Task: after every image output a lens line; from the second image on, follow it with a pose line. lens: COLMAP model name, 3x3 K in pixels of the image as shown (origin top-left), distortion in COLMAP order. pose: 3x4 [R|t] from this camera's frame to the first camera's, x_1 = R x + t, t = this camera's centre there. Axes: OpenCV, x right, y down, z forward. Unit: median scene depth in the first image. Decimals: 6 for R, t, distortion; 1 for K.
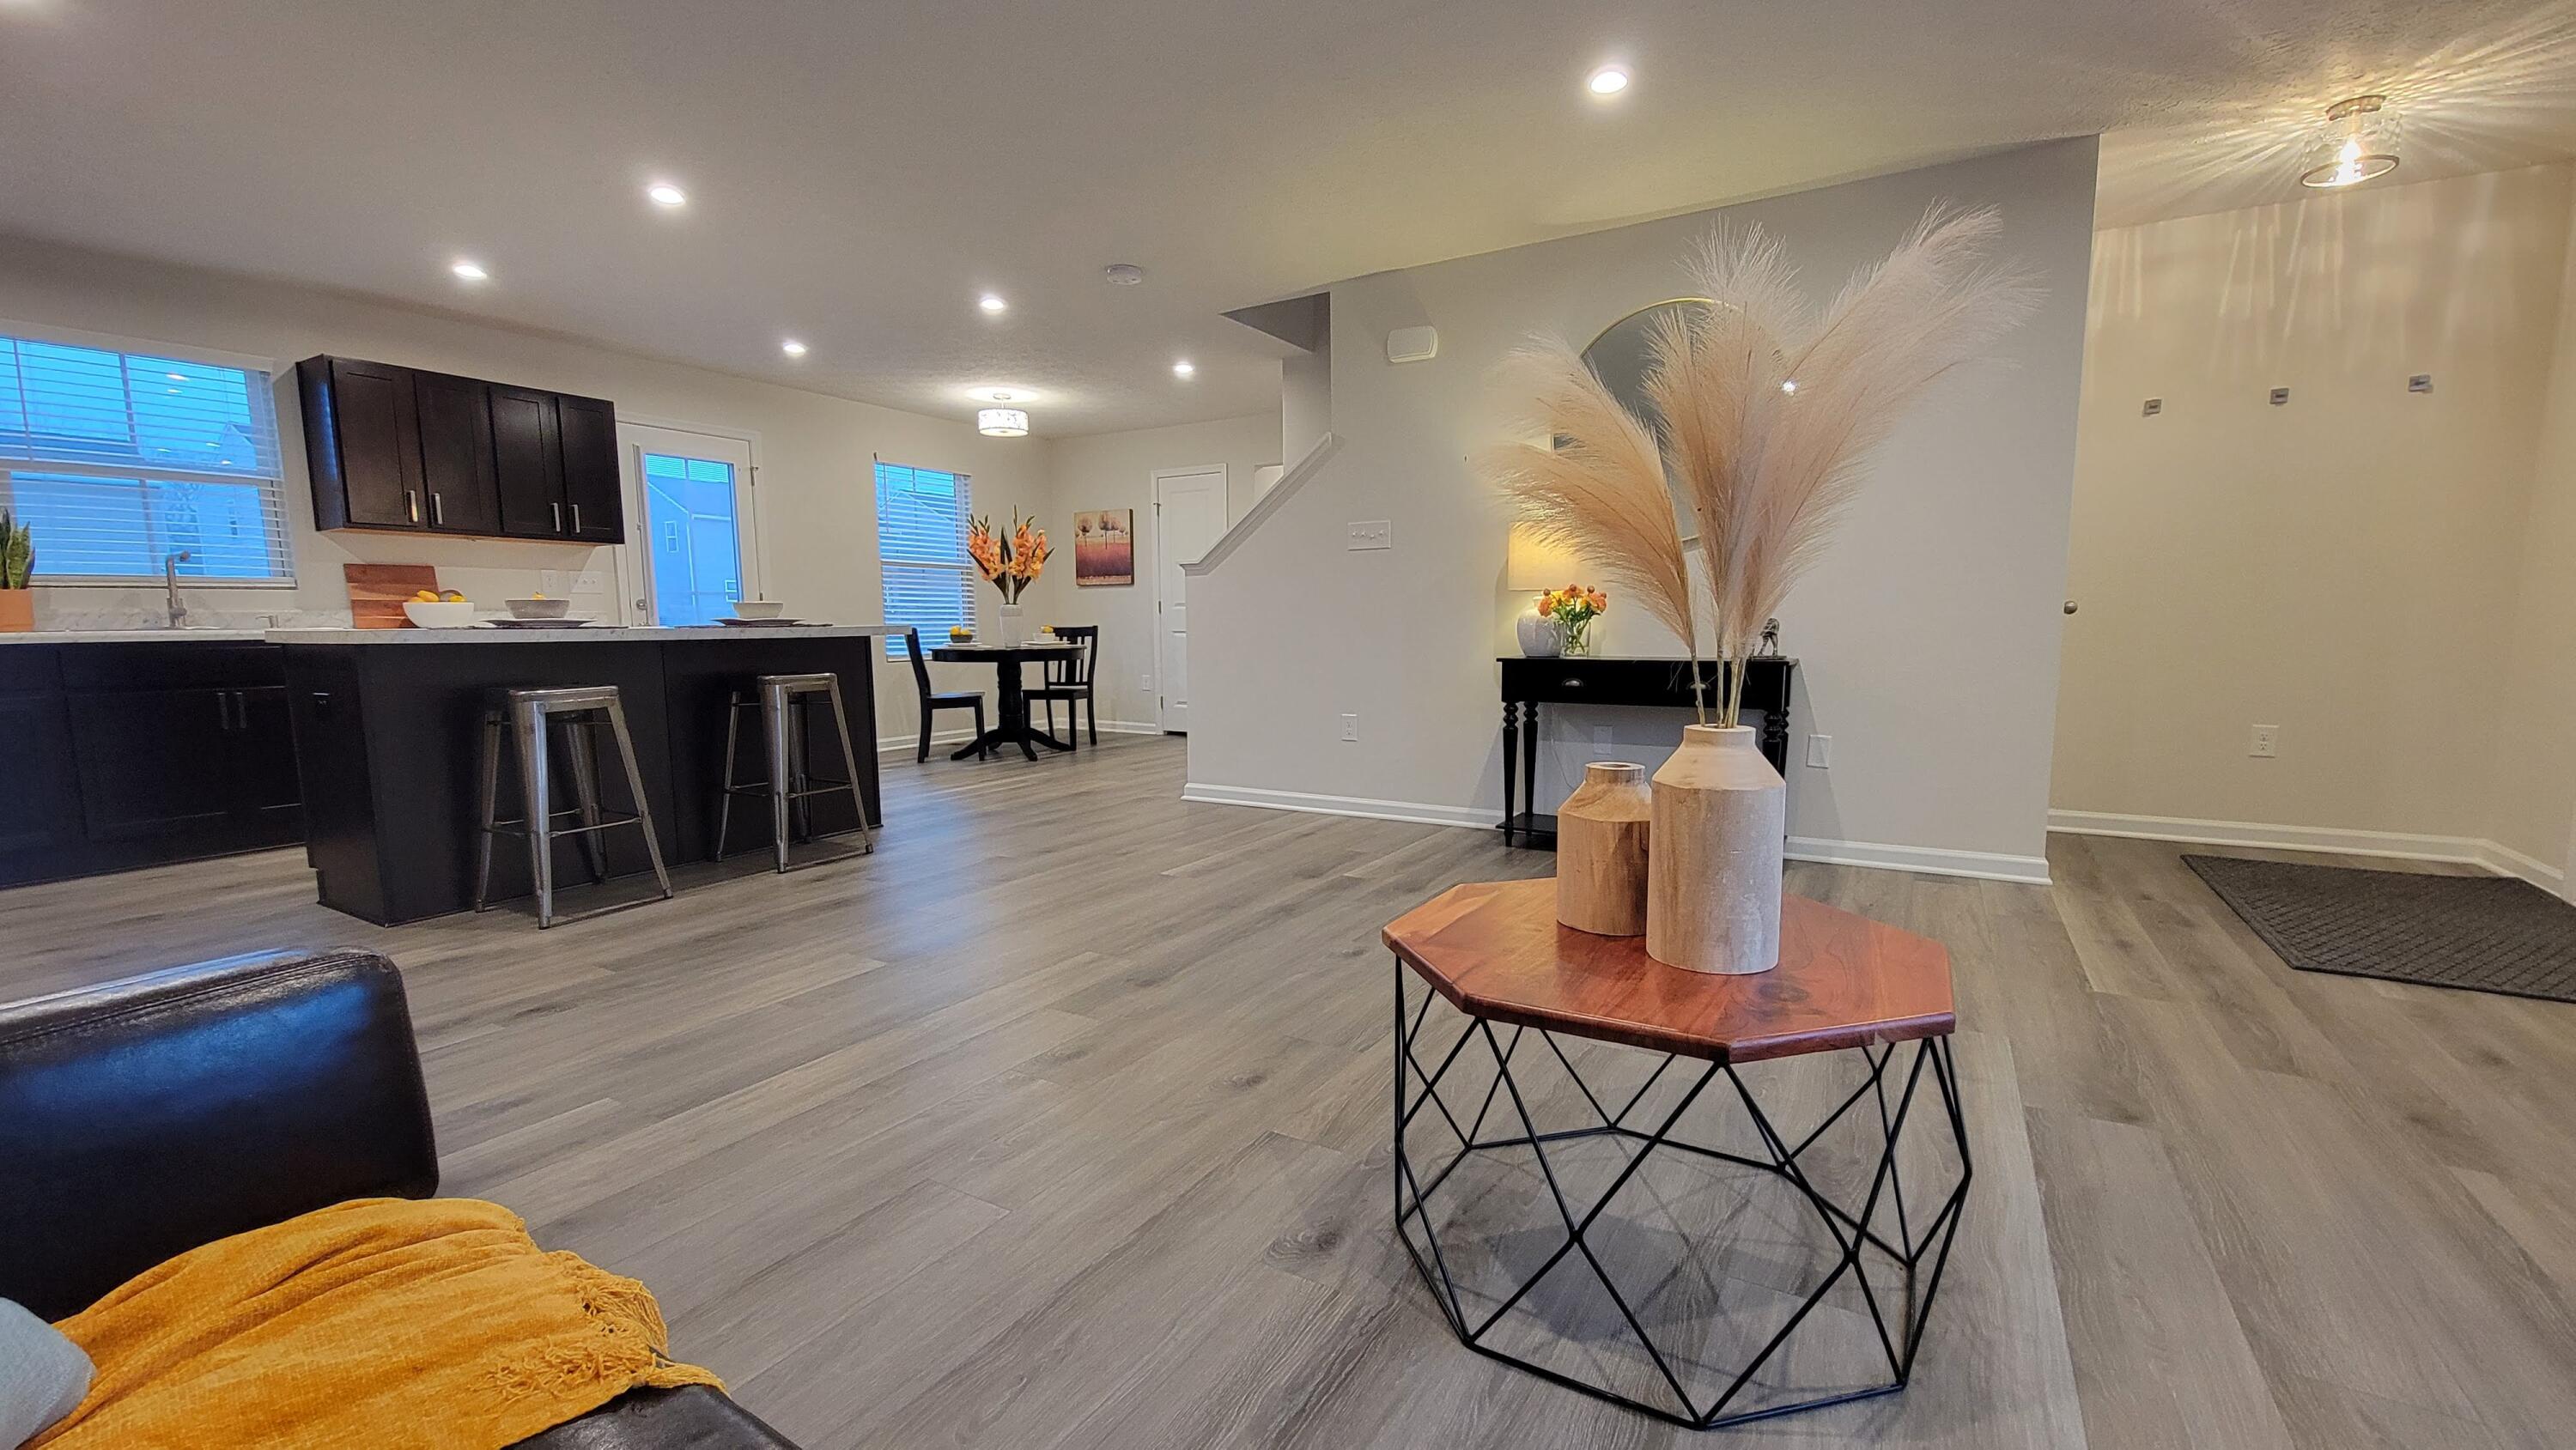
lens RADIAL K [[1054.0, 0, 1296.2], [0, 1054.0, 756.2], [0, 0, 1]] dist [-0.007811, 0.001168]
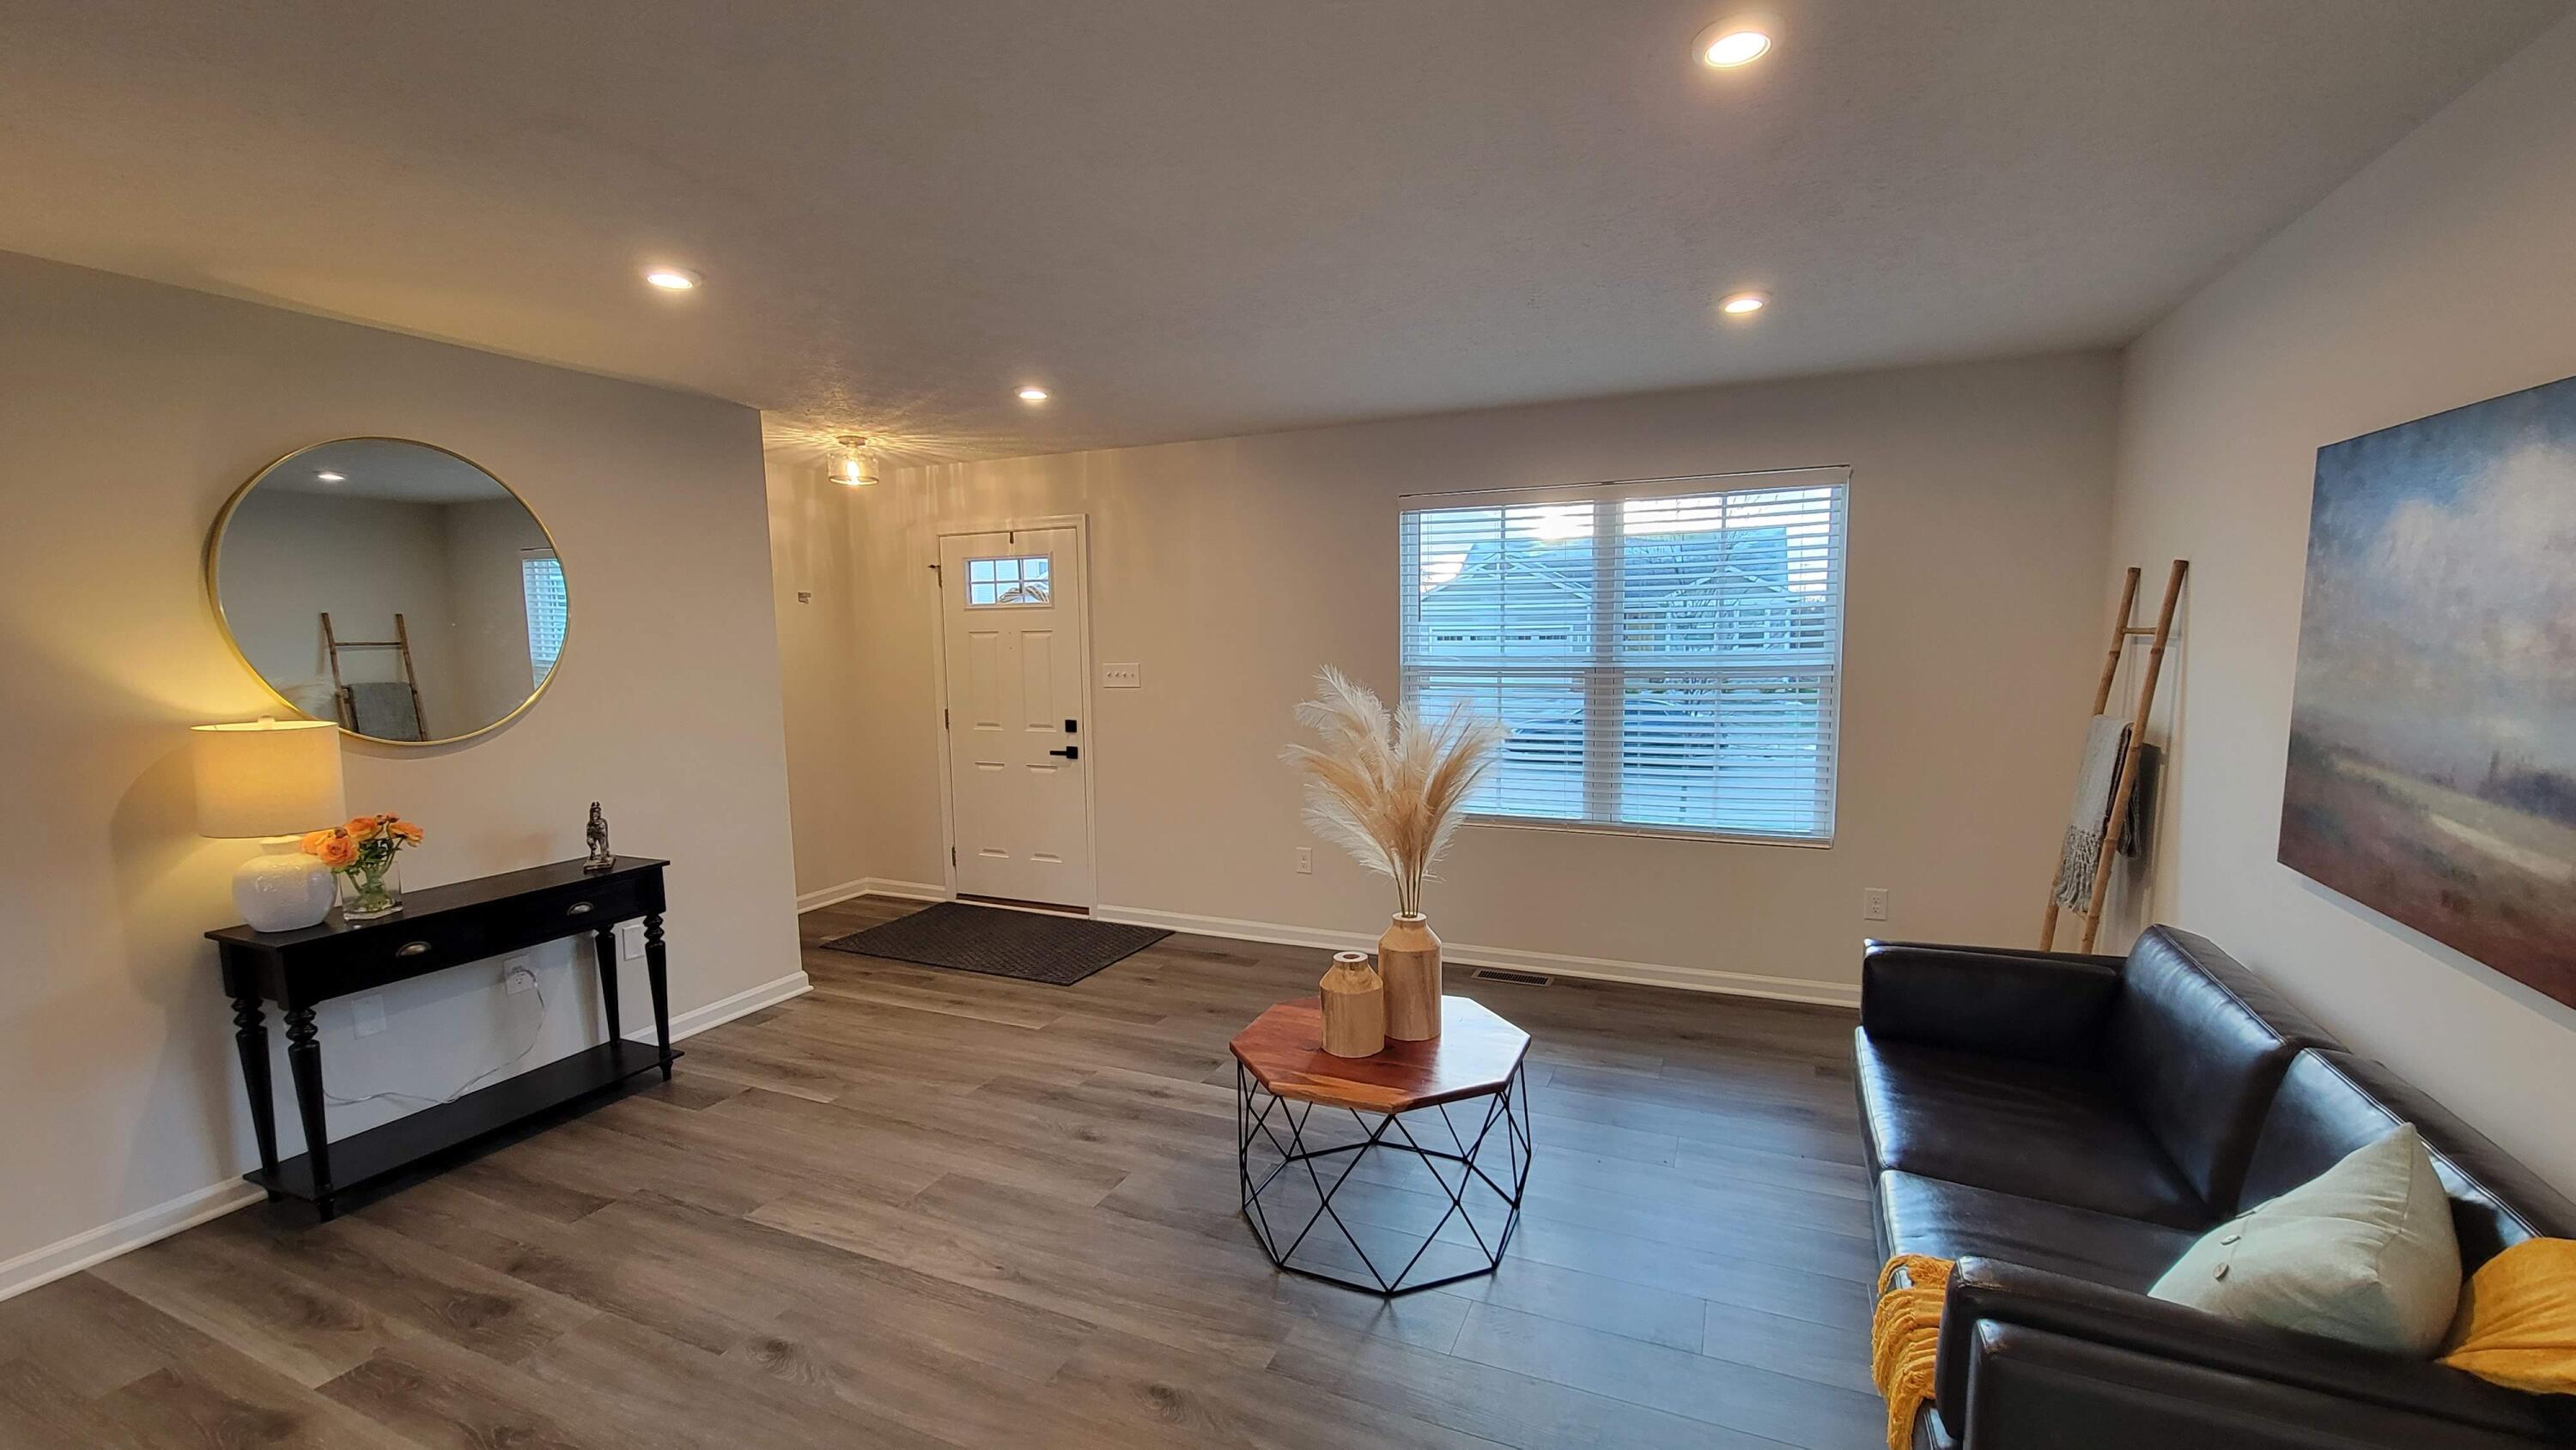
lens RADIAL K [[1054.0, 0, 1283.9], [0, 1054.0, 750.8], [0, 0, 1]] dist [-0.007811, 0.001168]
pose [[-0.115279, -0.102411, 0.988040, -0.517611], [0.144916, 0.982295, 0.118724, -0.206874], [-0.982706, 0.156869, -0.098397, 0.472091]]
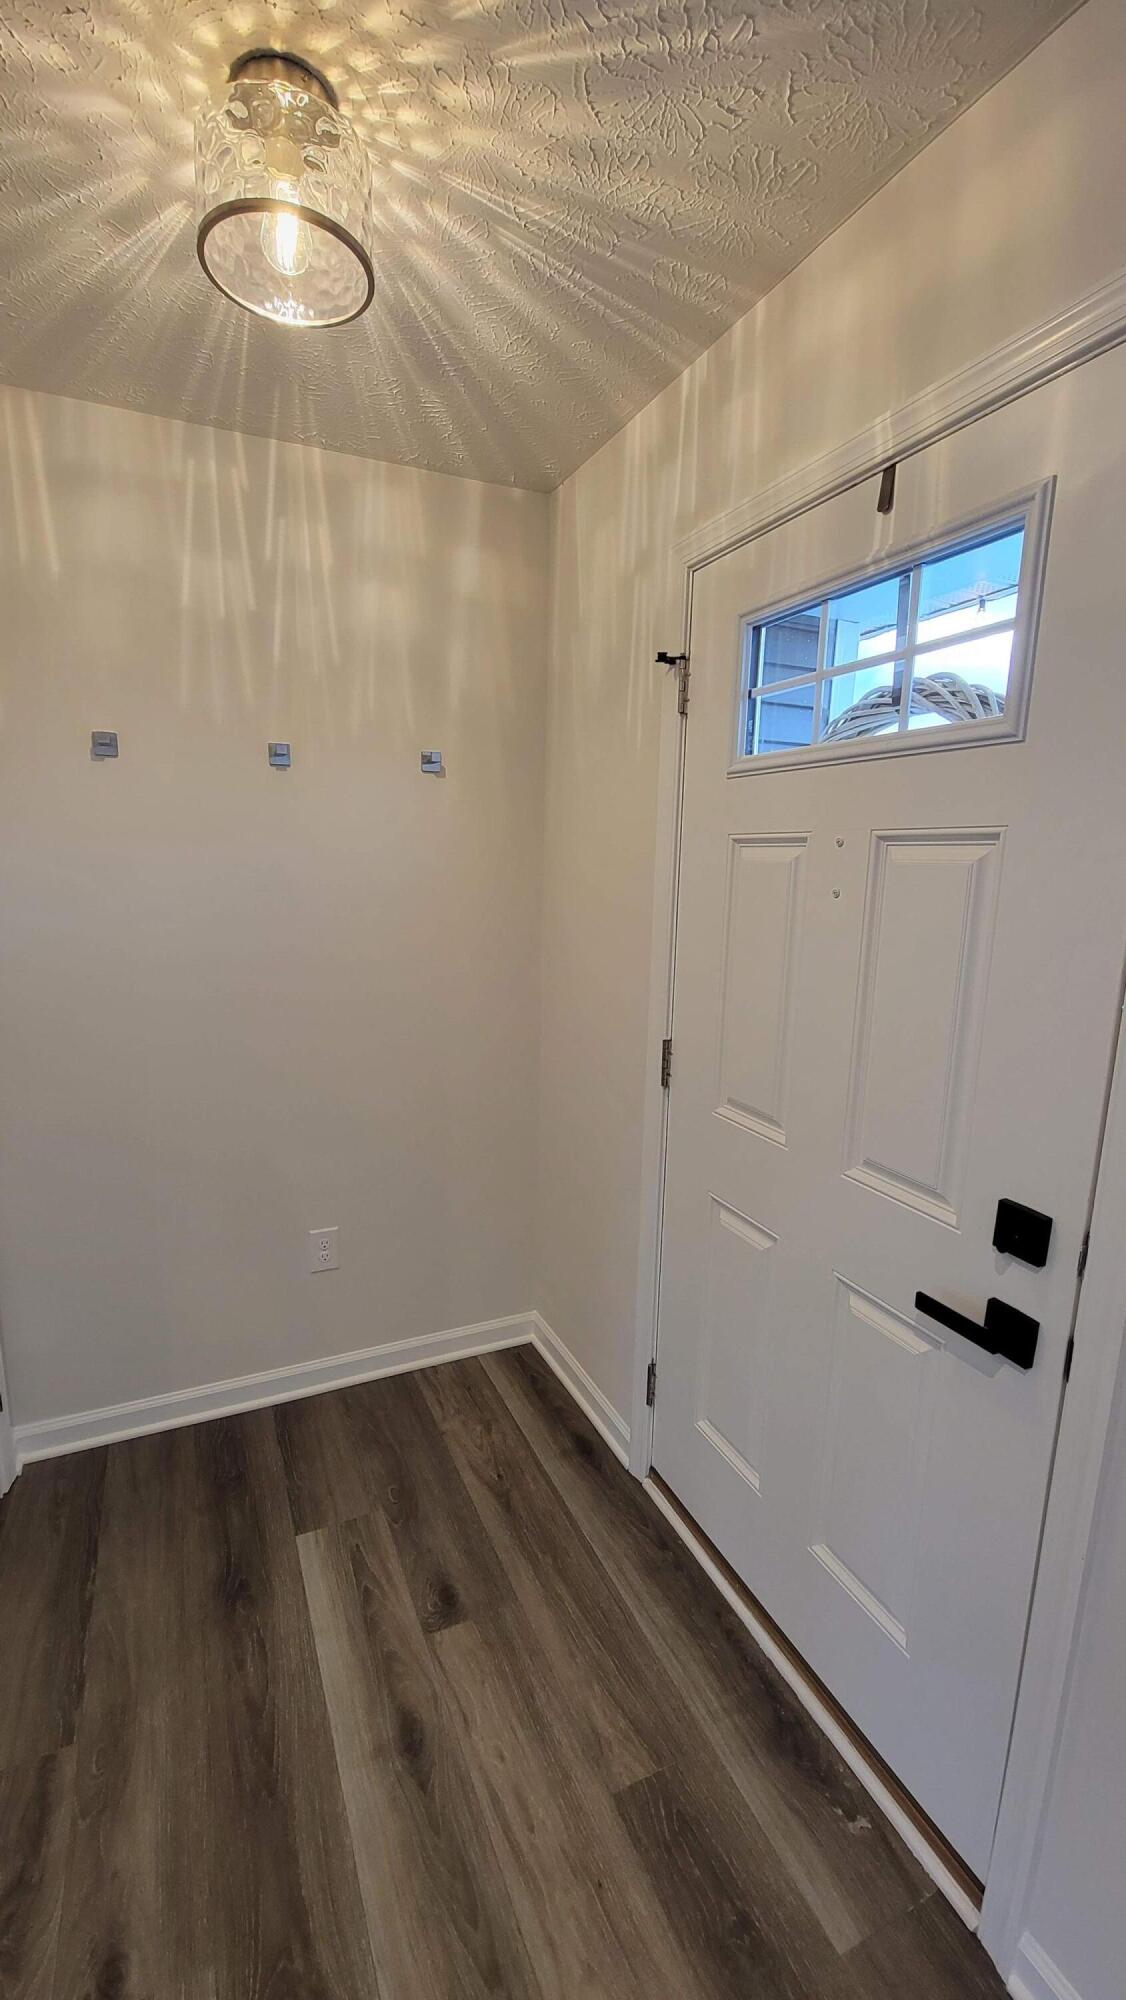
lens RADIAL K [[818.4, 0, 554.6], [0, 818.4, 1013.3], [0, 0, 1]] dist [-0.007811, 0.001168]
pose [[0.562868, -0.134987, 0.815449, 0.605014], [0.087176, 0.990767, 0.103835, -0.225654], [-0.821936, 0.012643, 0.569439, 0.579691]]
